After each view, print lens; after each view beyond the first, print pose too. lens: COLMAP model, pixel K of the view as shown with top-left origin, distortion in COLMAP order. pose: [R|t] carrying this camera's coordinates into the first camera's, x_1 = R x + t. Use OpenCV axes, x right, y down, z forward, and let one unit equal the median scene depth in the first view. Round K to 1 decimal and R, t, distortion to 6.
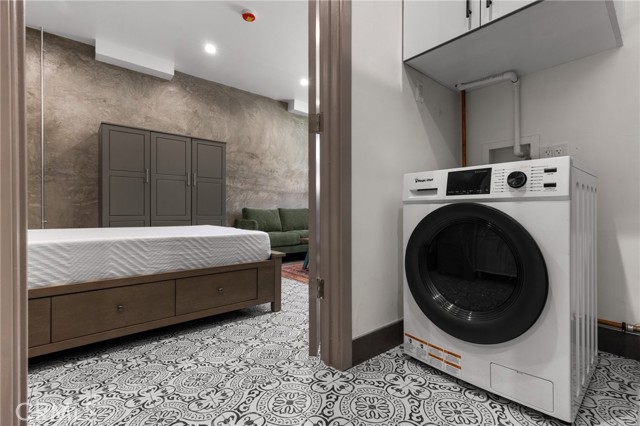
lens RADIAL K [[293.2, 0, 336.7], [0, 293.2, 207.3], [0, 0, 1]] dist [-0.003848, 0.000097]
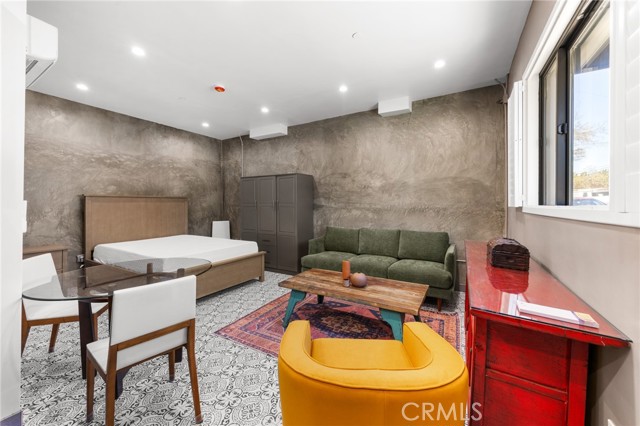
lens RADIAL K [[251.4, 0, 320.0], [0, 251.4, 201.4], [0, 0, 1]] dist [-0.003368, 0.000015]
pose [[0.282307, -0.015794, -0.959194, 0.599638], [0.011522, 0.999848, -0.013072, -0.080513], [0.959255, -0.007361, 0.282446, 0.732430]]
